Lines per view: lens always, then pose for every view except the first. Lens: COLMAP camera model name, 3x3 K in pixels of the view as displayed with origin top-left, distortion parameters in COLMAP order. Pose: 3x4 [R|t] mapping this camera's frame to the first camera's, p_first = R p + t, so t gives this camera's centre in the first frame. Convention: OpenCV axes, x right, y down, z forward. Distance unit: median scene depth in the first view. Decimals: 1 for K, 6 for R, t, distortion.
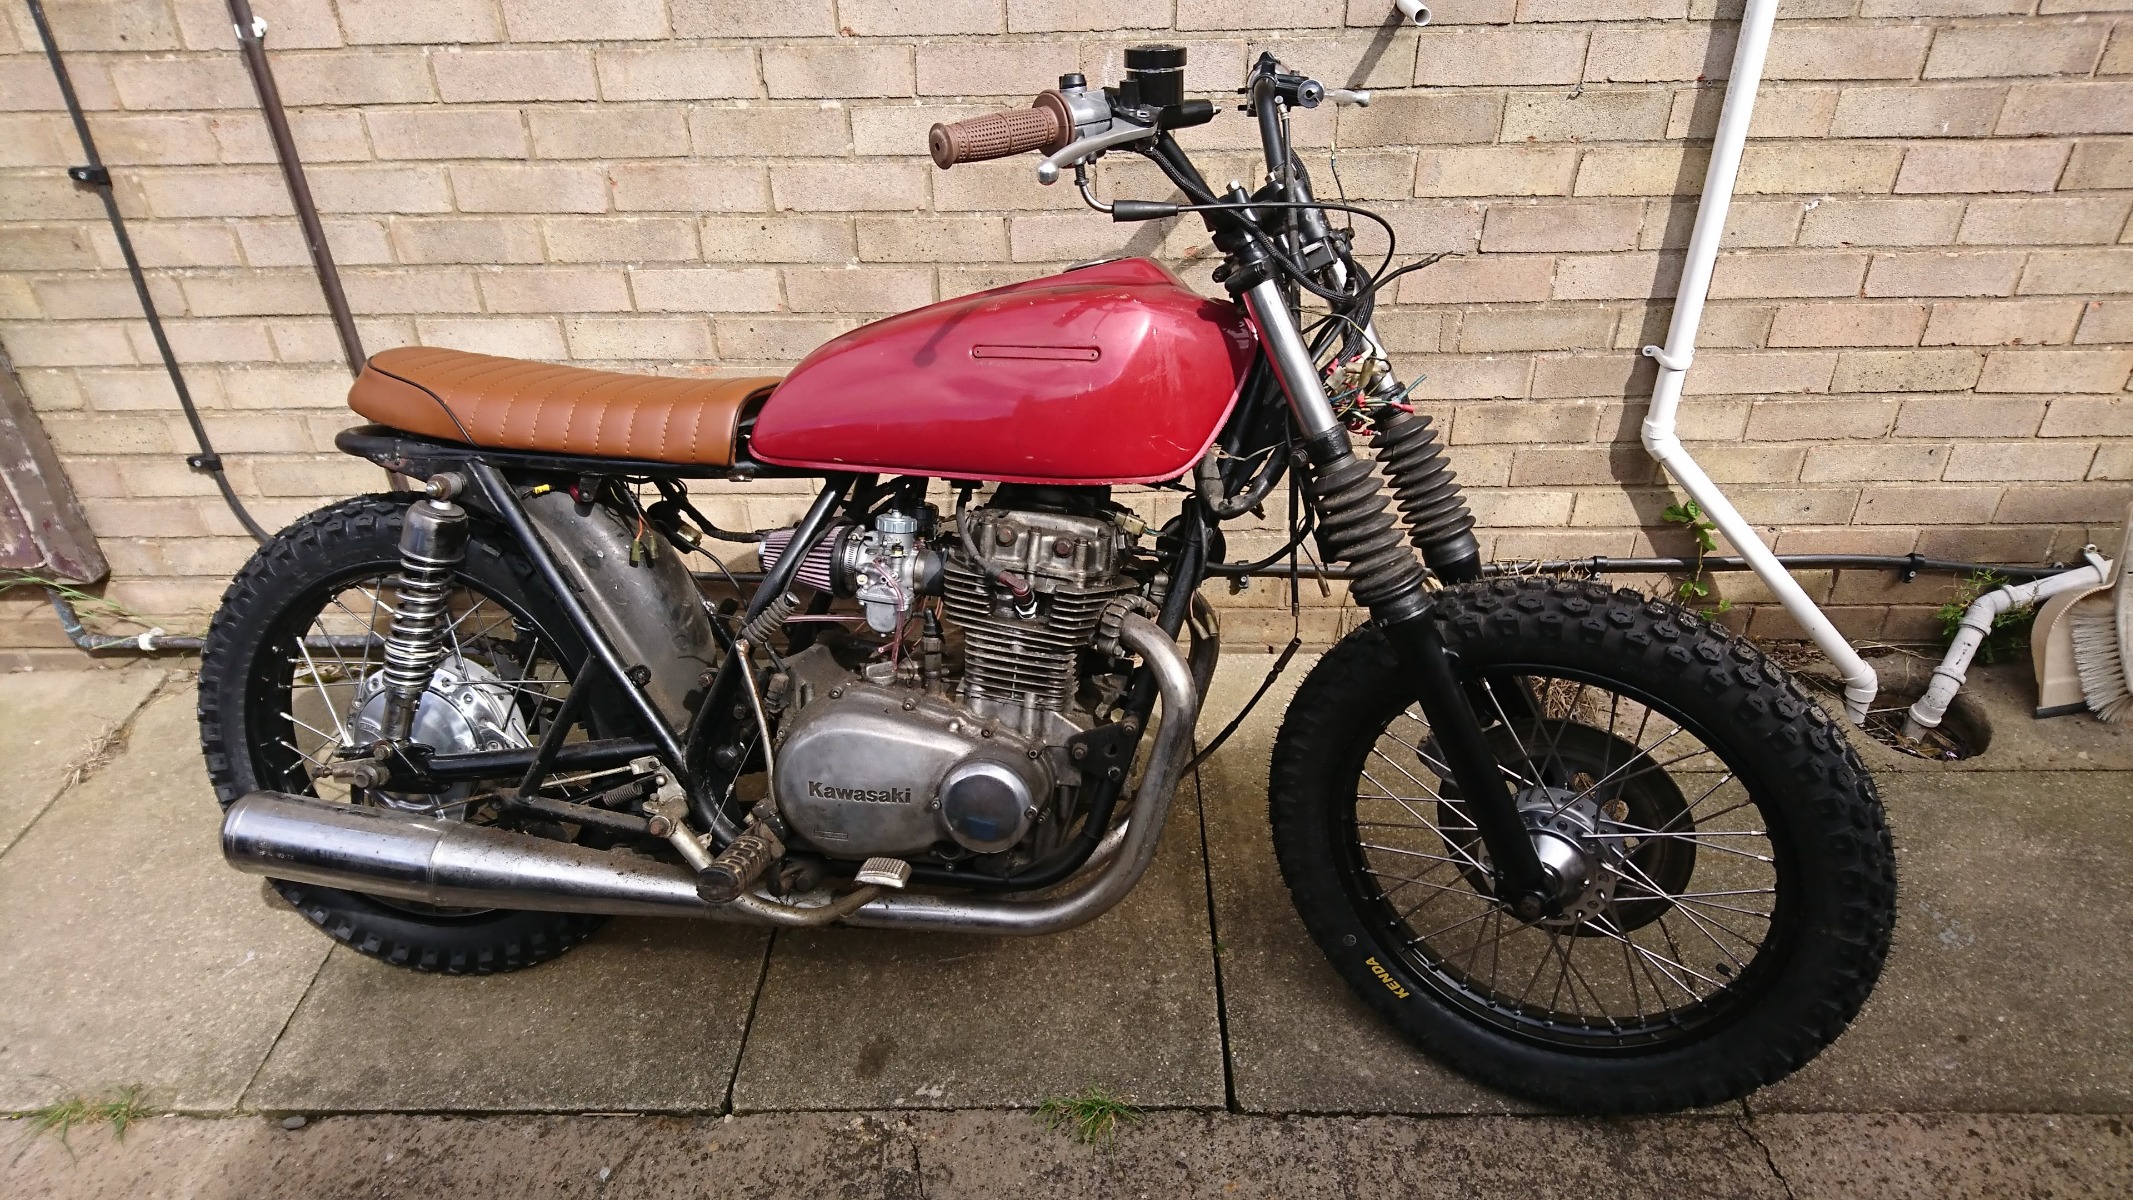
lens RADIAL K [[1330.2, 0, 1066.5], [0, 1330.2, 600.0], [0, 0, 1]] dist [0.031018, -0.057560]
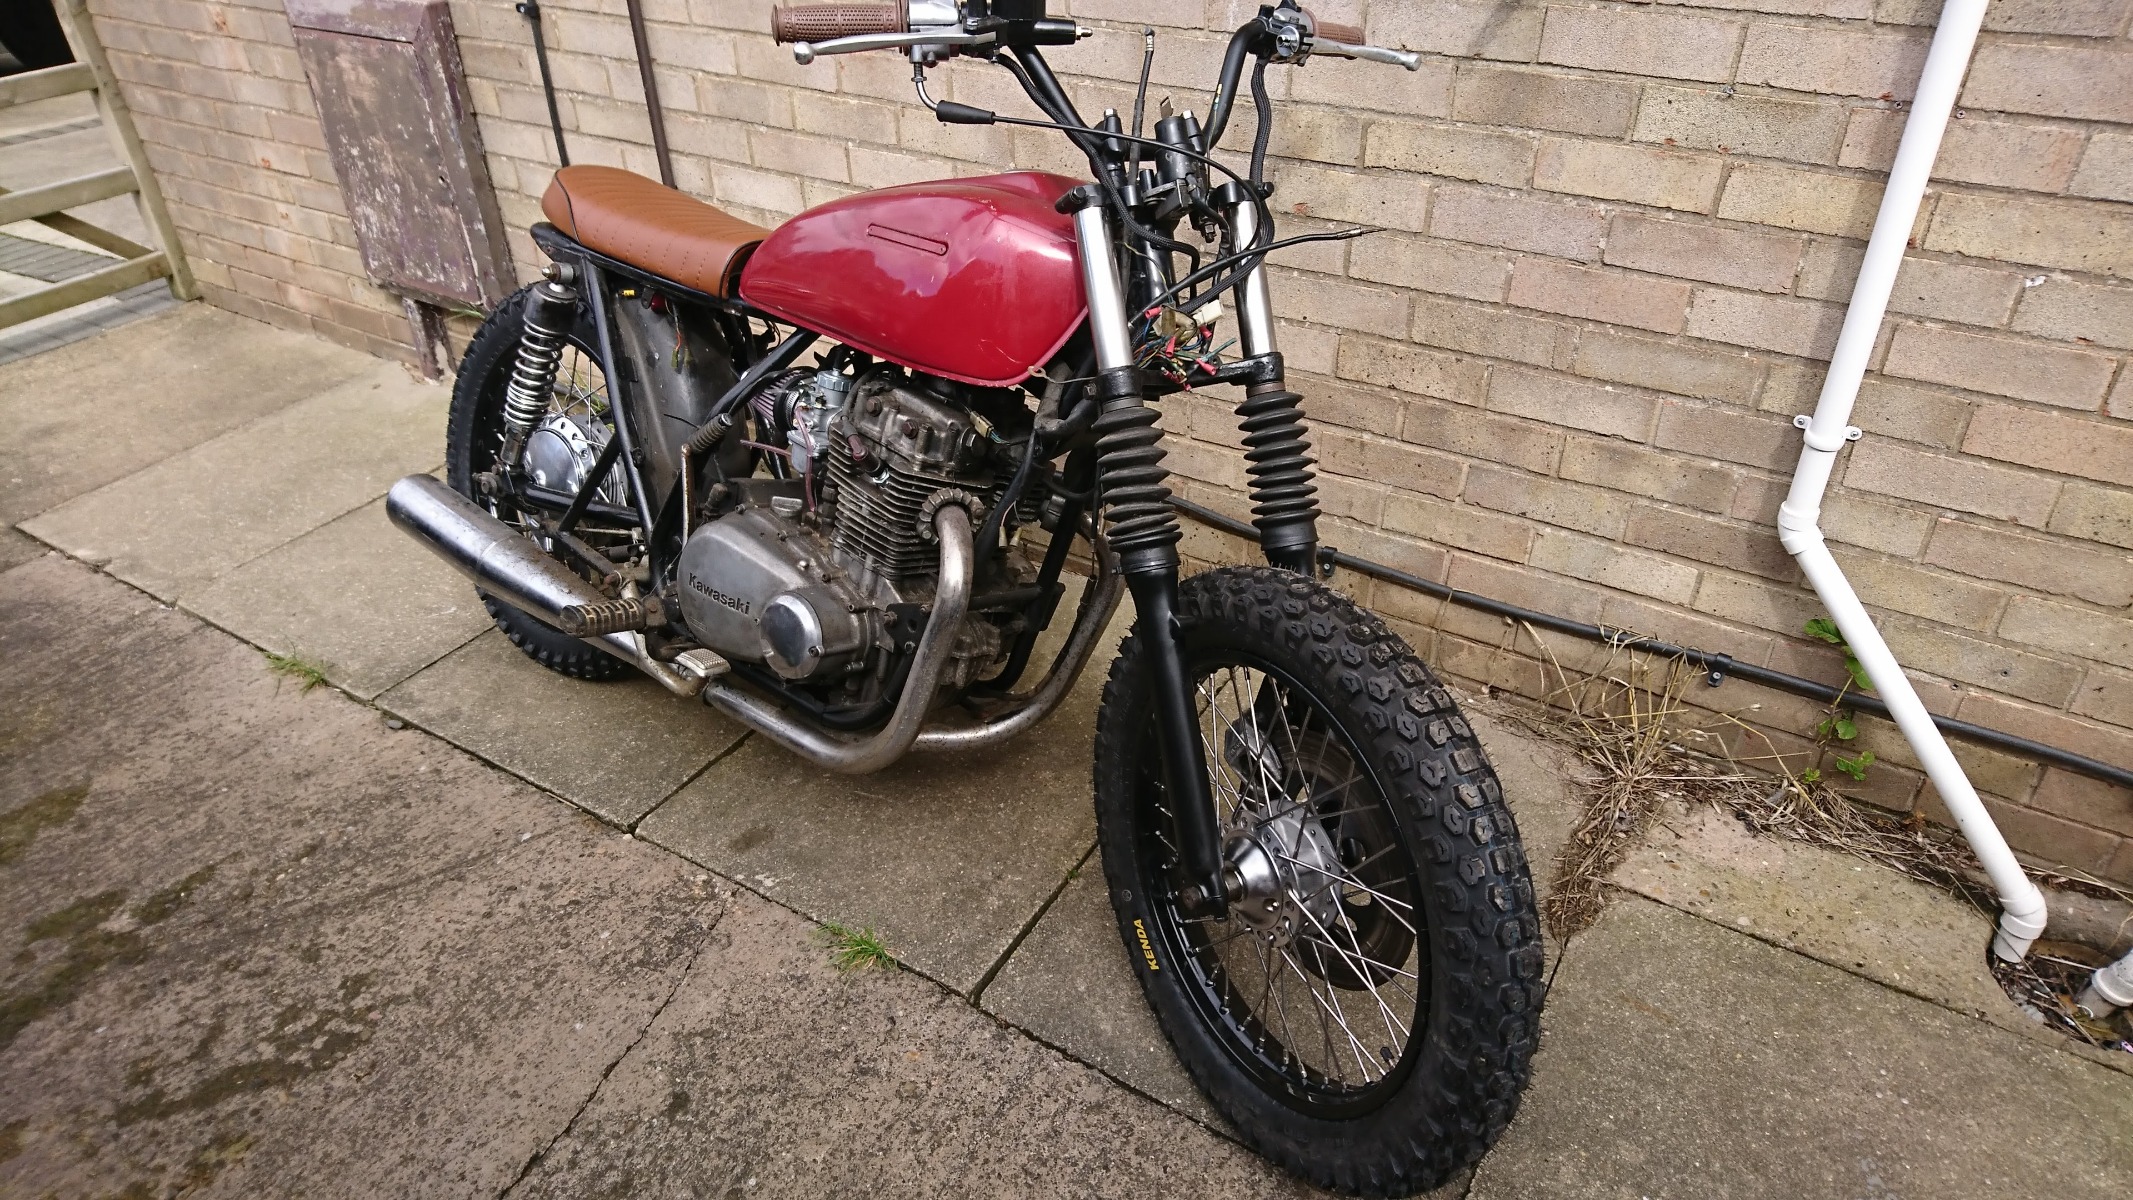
lens RADIAL K [[1324.0, 0, 1066.5], [0, 1324.0, 600.0], [0, 0, 1]] dist [0.056588, -0.097968]
pose [[0.860246, 0.289020, -0.420052, 0.466857], [-0.278579, 0.956414, 0.087551, -0.028153], [0.427048, 0.041702, 0.903267, 0.064897]]
